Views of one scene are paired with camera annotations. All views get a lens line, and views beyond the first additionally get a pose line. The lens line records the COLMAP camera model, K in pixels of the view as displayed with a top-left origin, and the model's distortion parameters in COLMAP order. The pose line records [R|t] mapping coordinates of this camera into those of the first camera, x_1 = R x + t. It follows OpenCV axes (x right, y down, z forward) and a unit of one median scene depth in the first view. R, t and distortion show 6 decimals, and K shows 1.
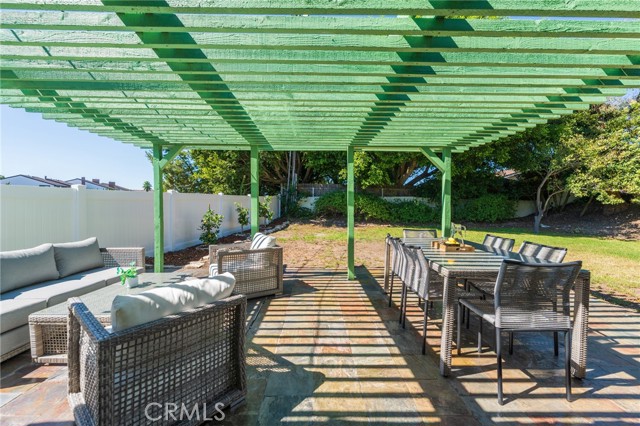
lens RADIAL K [[260.0, 0, 320.0], [0, 260.0, 213.0], [0, 0, 1]] dist [-0.000878, -0.000181]
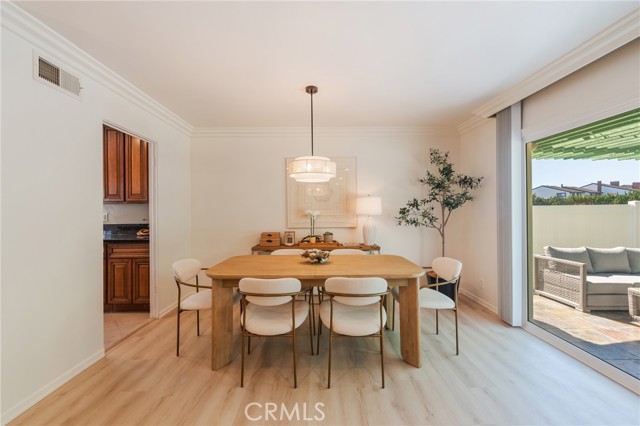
lens RADIAL K [[260.0, 0, 320.0], [0, 260.0, 213.0], [0, 0, 1]] dist [-0.000878, -0.000181]
pose [[0.023130, -0.008368, -0.999697, 0.258830], [-0.005996, 0.999946, -0.008509, -0.034710], [0.999714, 0.006191, 0.023078, -0.515143]]
